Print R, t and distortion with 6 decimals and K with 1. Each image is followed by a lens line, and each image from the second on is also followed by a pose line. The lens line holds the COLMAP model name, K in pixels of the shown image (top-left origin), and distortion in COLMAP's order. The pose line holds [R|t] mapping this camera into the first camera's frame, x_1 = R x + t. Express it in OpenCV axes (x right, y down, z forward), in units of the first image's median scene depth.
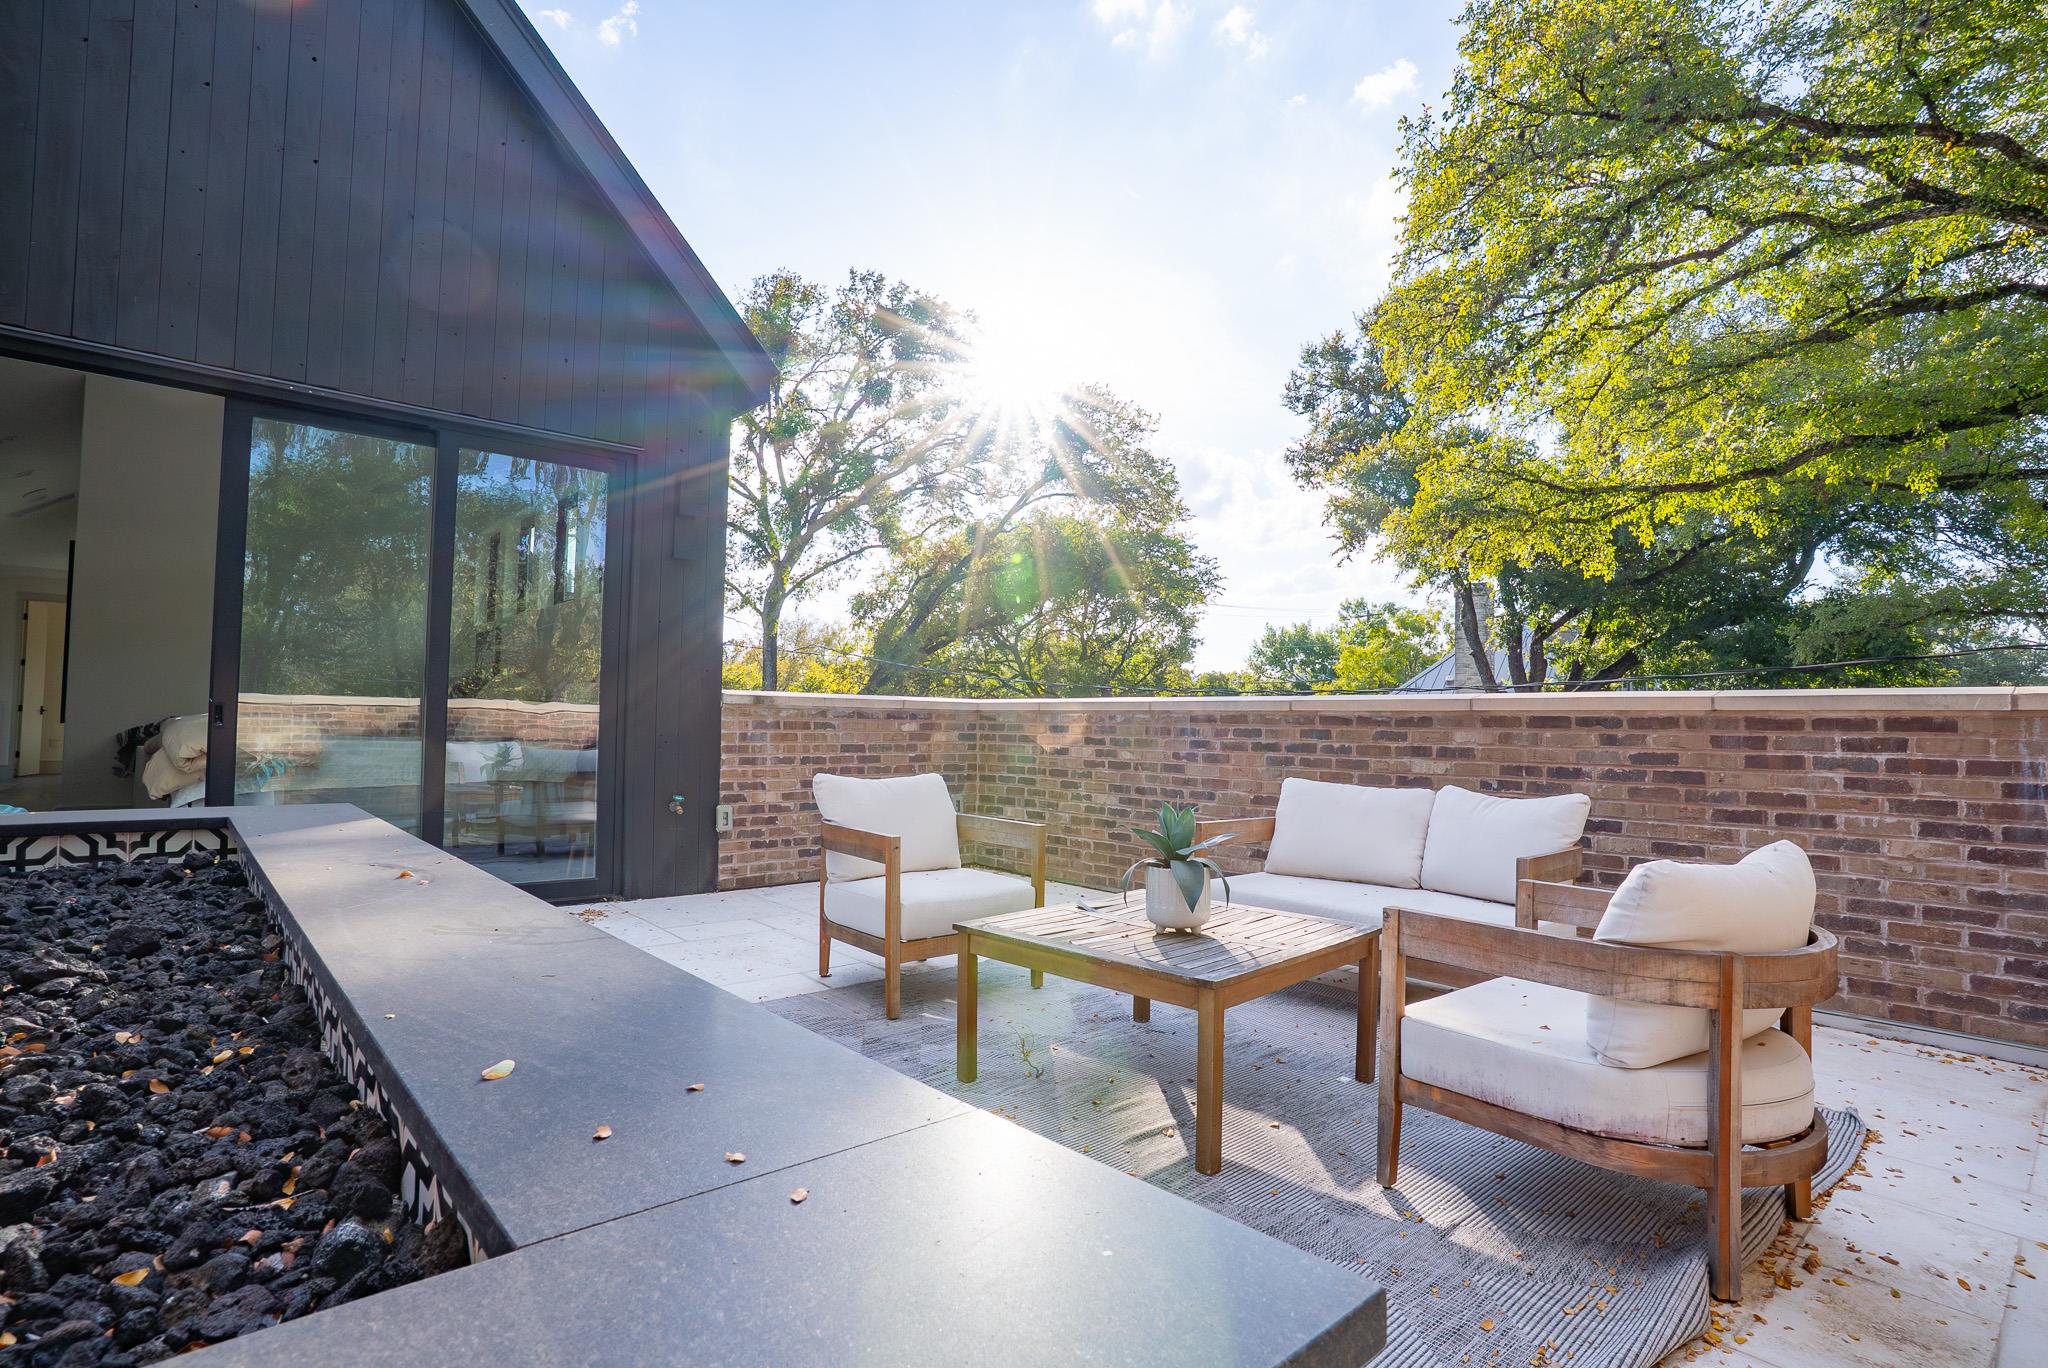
lens RADIAL K [[996.7, 0, 1014.5], [0, 996.7, 686.0], [0, 0, 1]] dist [-0.042292, 0.000872]
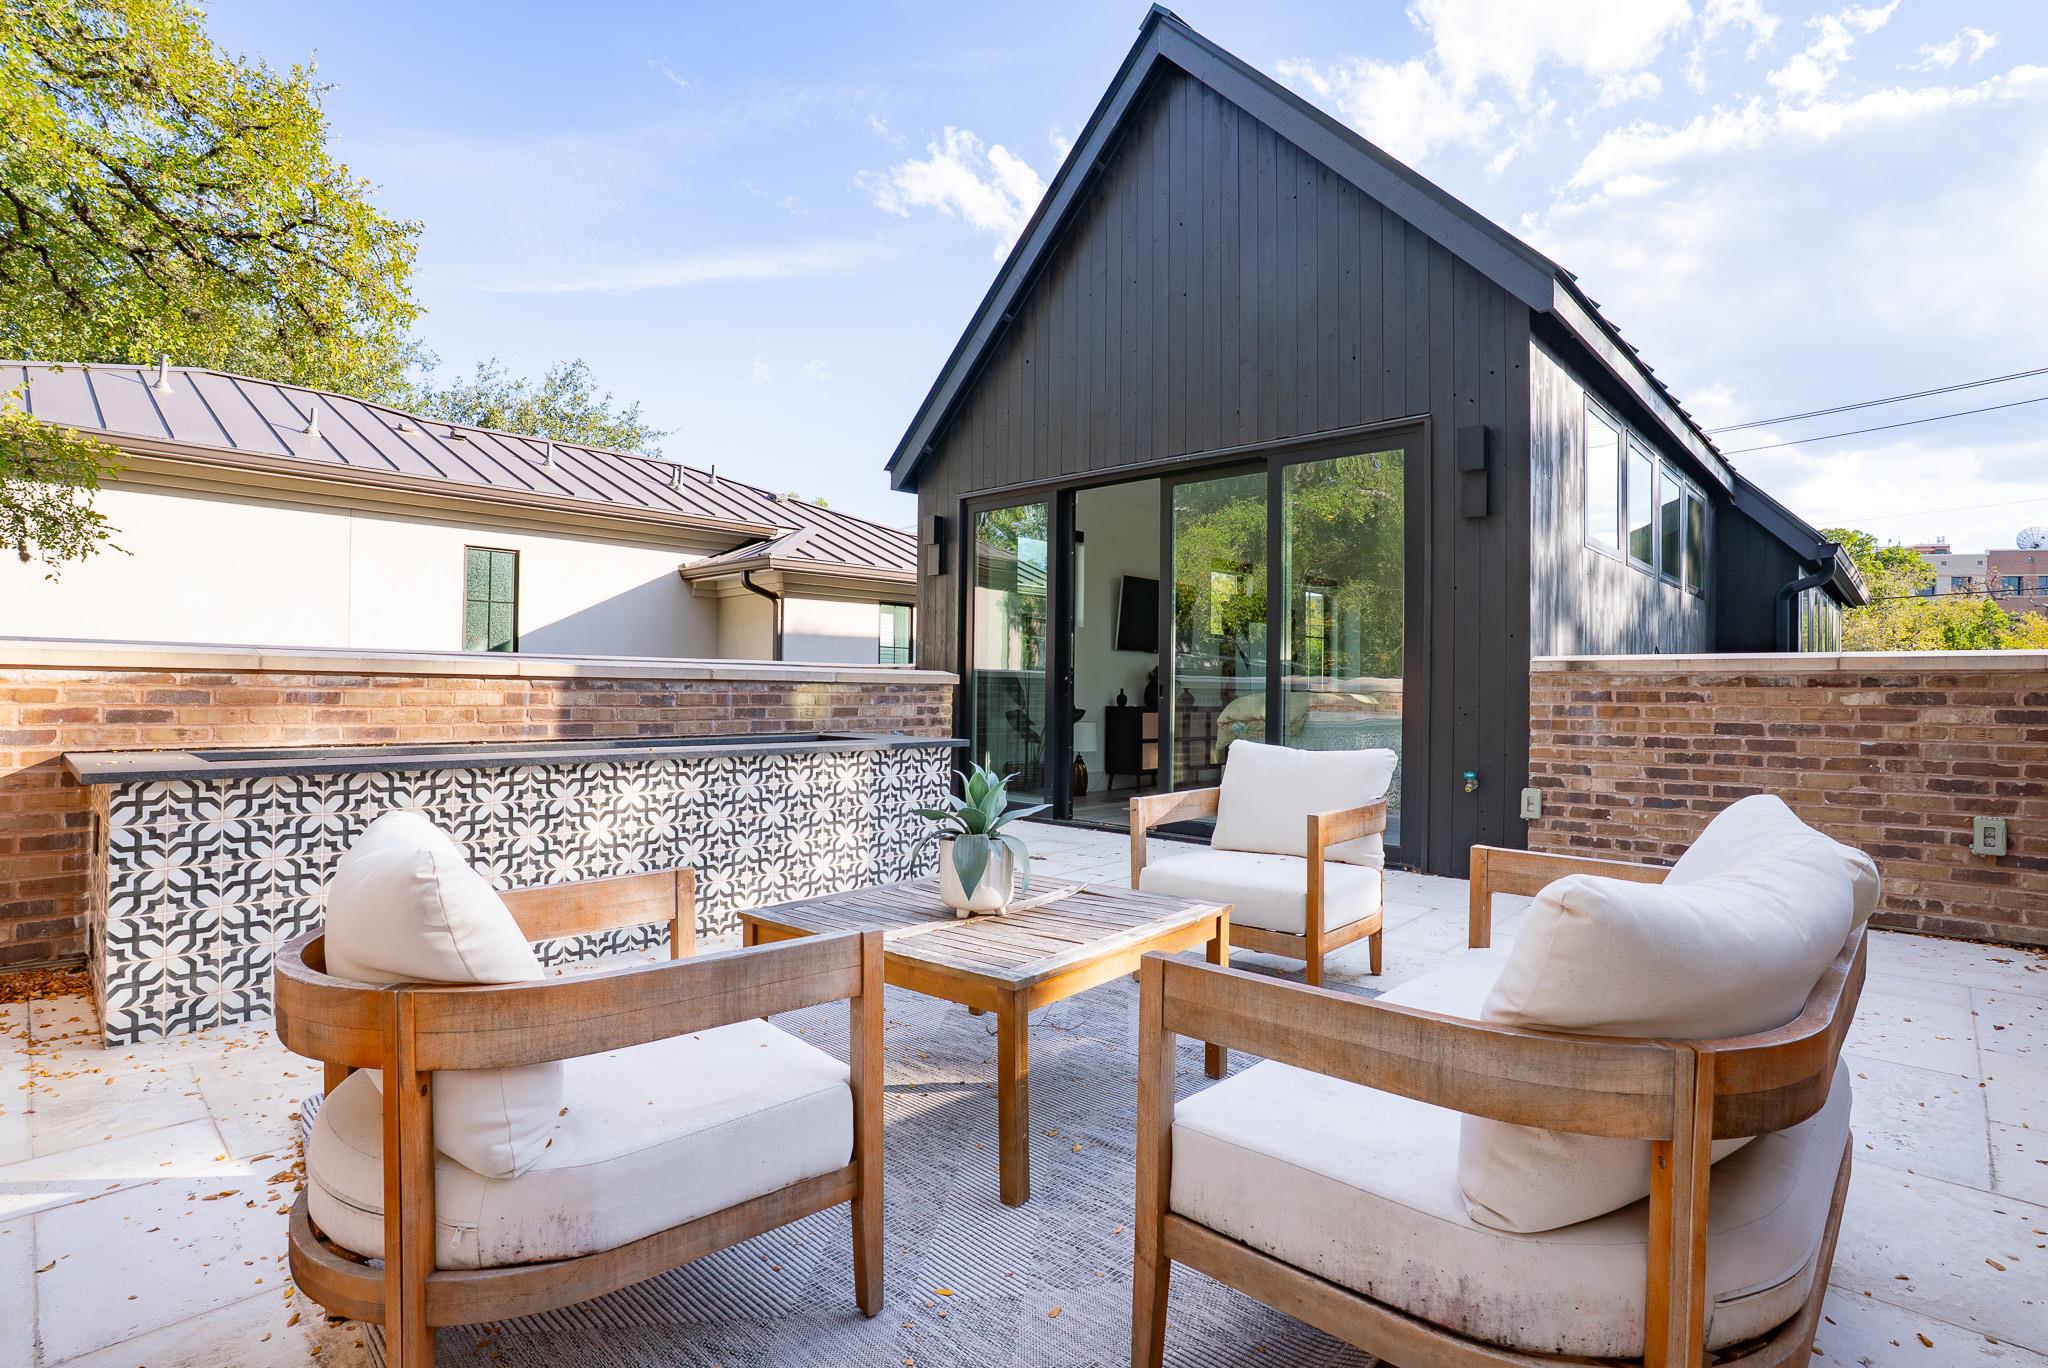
lens RADIAL K [[996.7, 0, 1014.1], [0, 996.7, 695.0], [0, 0, 1]] dist [-0.042292, 0.000872]
pose [[0.105905, -0.005673, -0.994360, 0.502711], [0.037518, 0.999294, -0.001705, 0.021698], [0.993668, -0.037126, 0.106044, 0.445717]]
